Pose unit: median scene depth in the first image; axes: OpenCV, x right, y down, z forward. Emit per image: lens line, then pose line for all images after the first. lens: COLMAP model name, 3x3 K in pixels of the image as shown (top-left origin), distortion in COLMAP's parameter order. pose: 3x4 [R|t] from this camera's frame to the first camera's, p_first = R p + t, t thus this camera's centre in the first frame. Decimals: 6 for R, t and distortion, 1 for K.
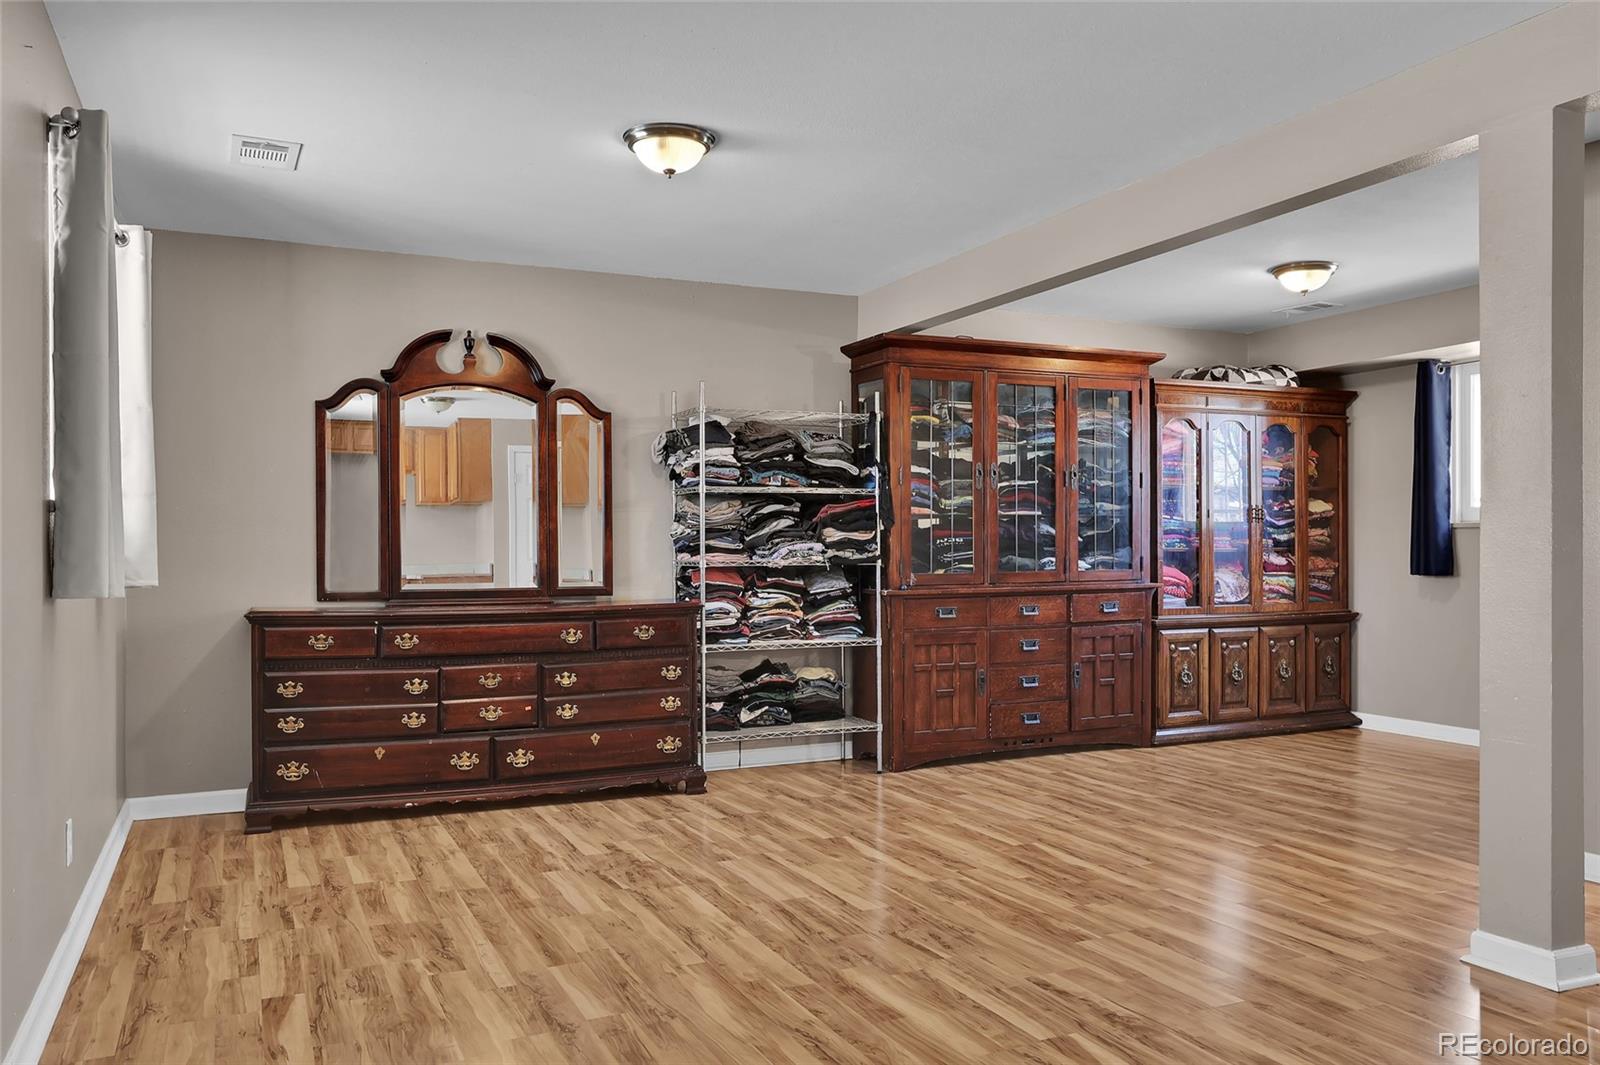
lens RADIAL K [[1183.5, 0, 802.6], [0, 1183.5, 556.0], [0, 0, 1]] dist [-0.001060, -0.000501]
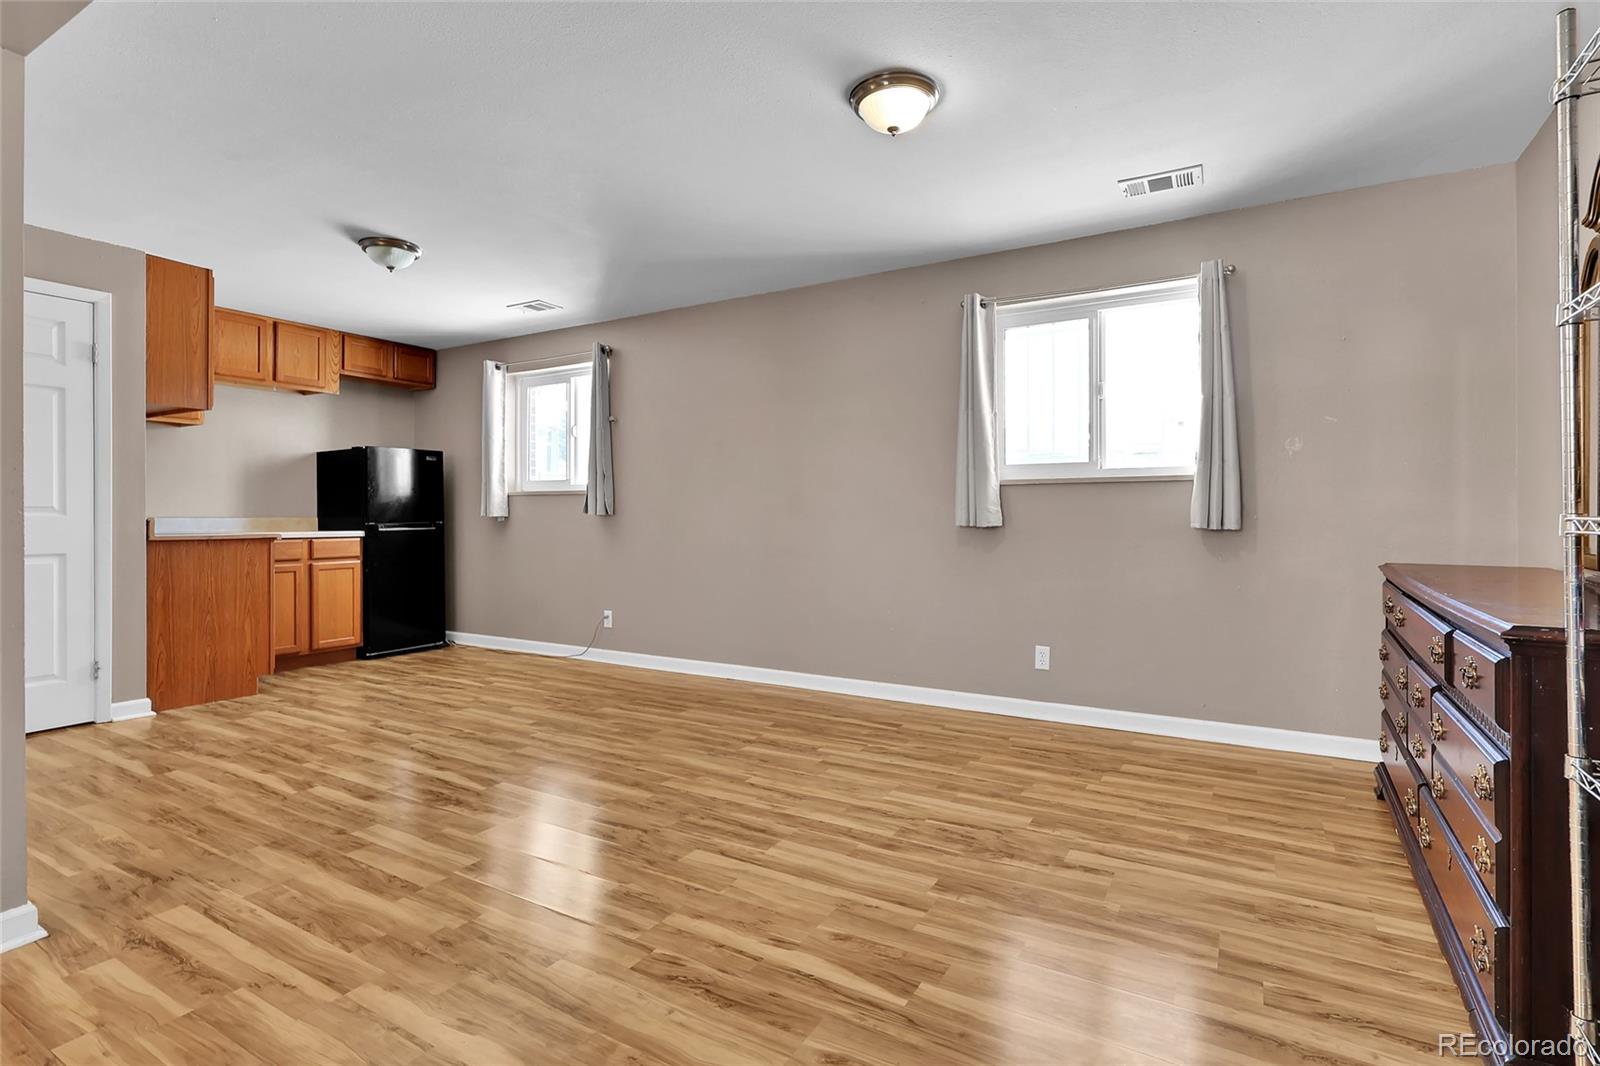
lens RADIAL K [[778.6, 0, 801.0], [0, 778.6, 519.0], [0, 0, 1]] dist [-0.001219, 0.000101]
pose [[-0.821700, 0.009060, -0.569848, 0.226658], [0.001287, 0.999901, 0.014042, 0.000931], [0.569918, 0.010805, -0.821630, 1.010667]]
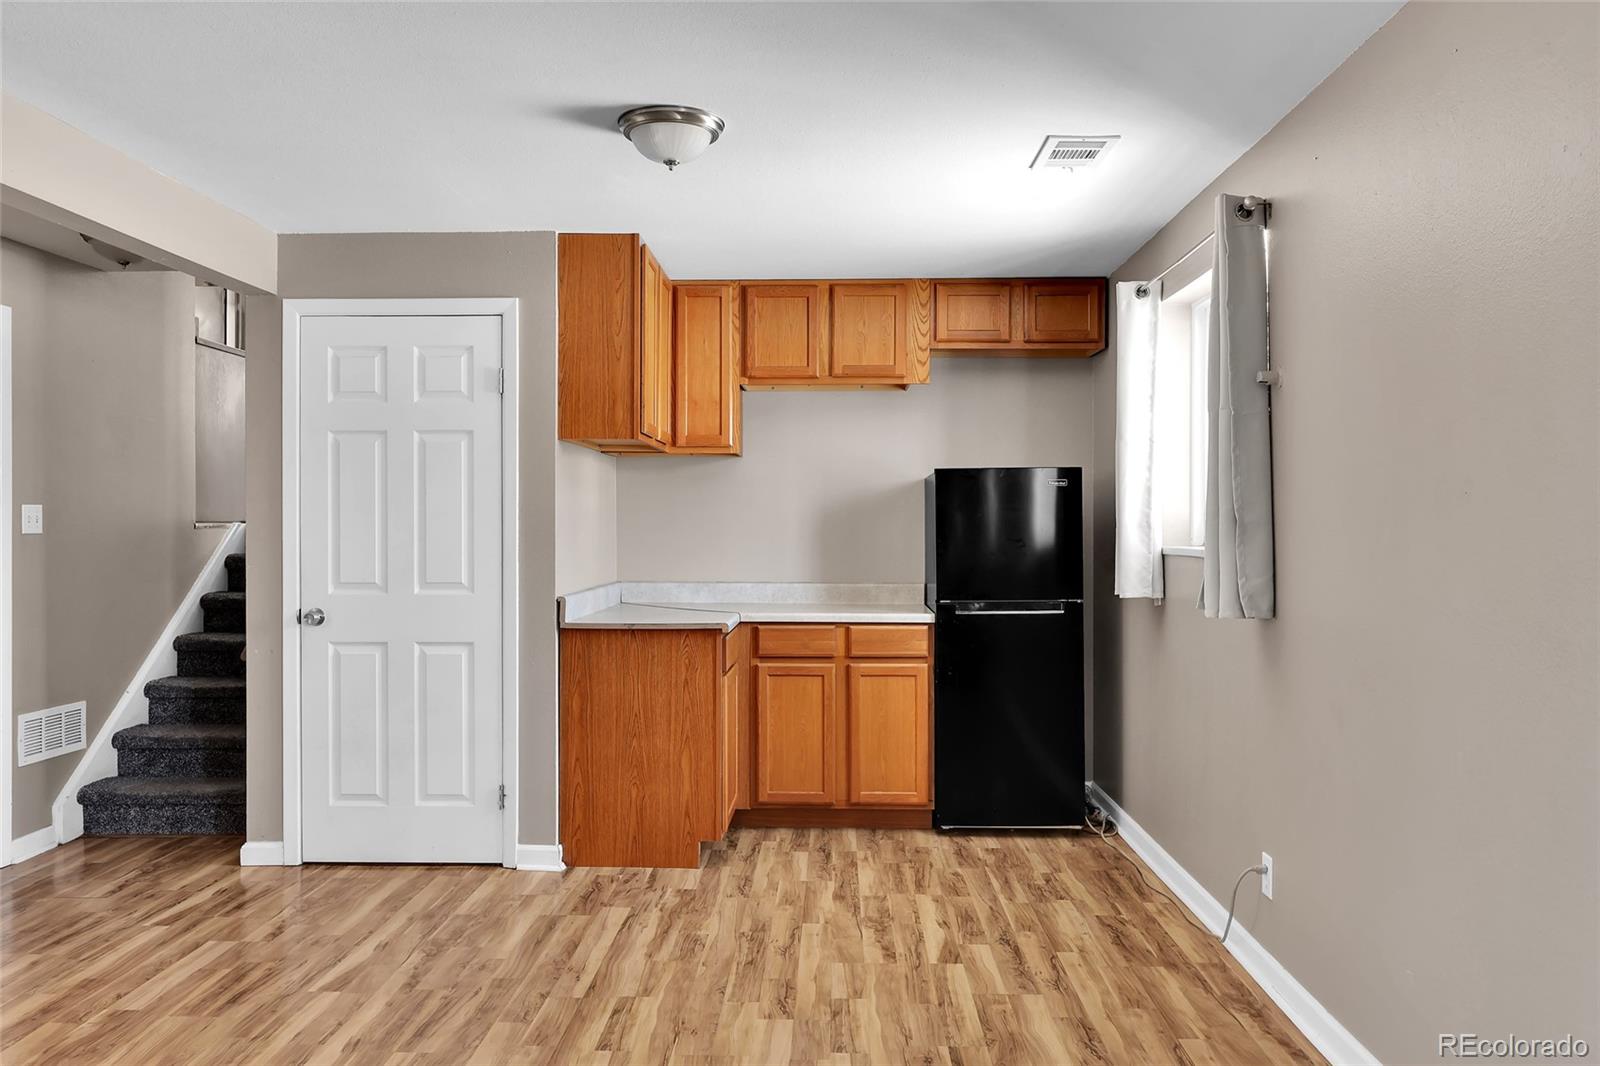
lens RADIAL K [[1183.5, 0, 795.3], [0, 1183.5, 533.7], [0, 0, 1]] dist [-0.001060, -0.000501]
pose [[-0.891458, 0.001487, 0.453101, 0.067881], [0.007606, 0.999903, 0.011684, -0.015333], [-0.453040, 0.013862, -0.891383, 0.895609]]
